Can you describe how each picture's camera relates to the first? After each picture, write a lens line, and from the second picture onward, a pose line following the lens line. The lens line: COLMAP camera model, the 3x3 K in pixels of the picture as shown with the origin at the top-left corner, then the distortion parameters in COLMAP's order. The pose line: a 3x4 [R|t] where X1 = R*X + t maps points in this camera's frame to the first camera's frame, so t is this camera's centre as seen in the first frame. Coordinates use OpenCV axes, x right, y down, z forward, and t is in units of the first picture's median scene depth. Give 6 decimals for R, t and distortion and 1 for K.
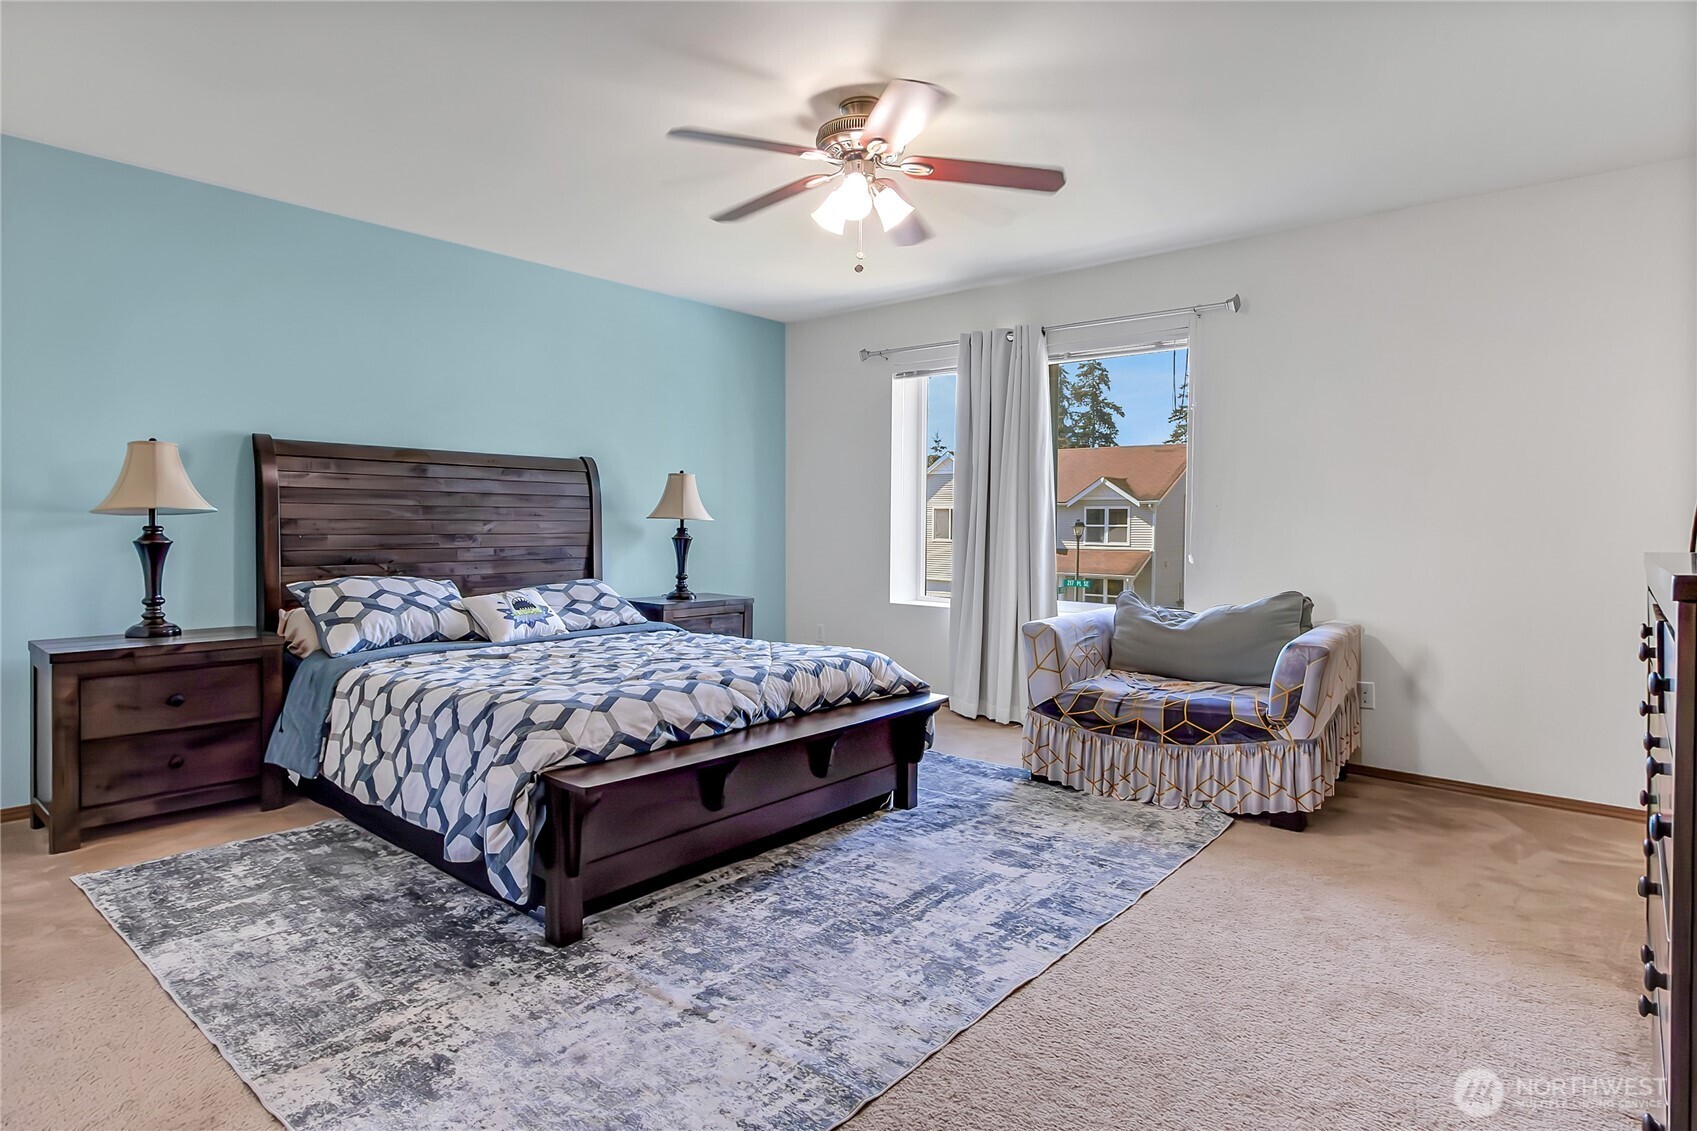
lens RADIAL K [[821.6, 0, 836.7], [0, 821.6, 522.0], [0, 0, 1]] dist [0.005764, 0.000676]
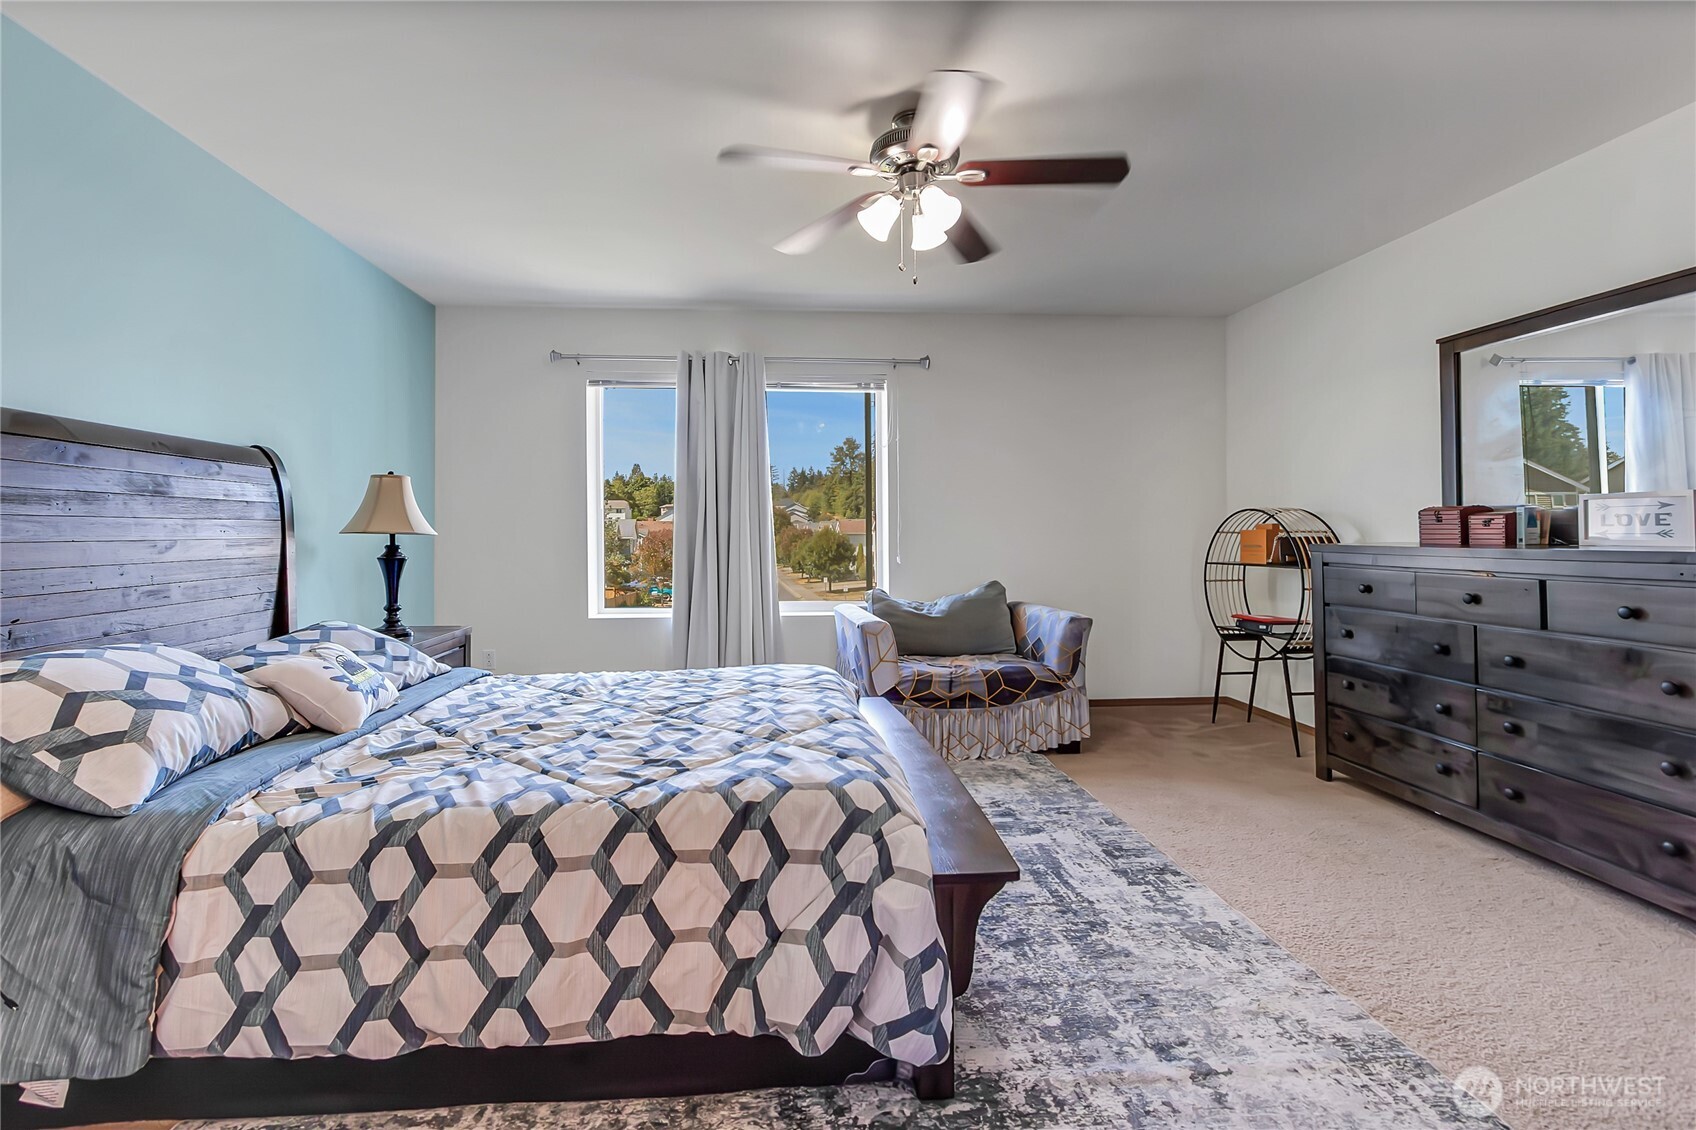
lens RADIAL K [[715.7, 0, 845.7], [0, 715.7, 519.9], [0, 0, 1]] dist [0.005083, -0.000841]
pose [[0.753172, -0.000941, 0.657823, -0.603520], [0.011169, 0.999873, -0.011358, -0.008205], [-0.657729, 0.015901, 0.753087, 0.395852]]
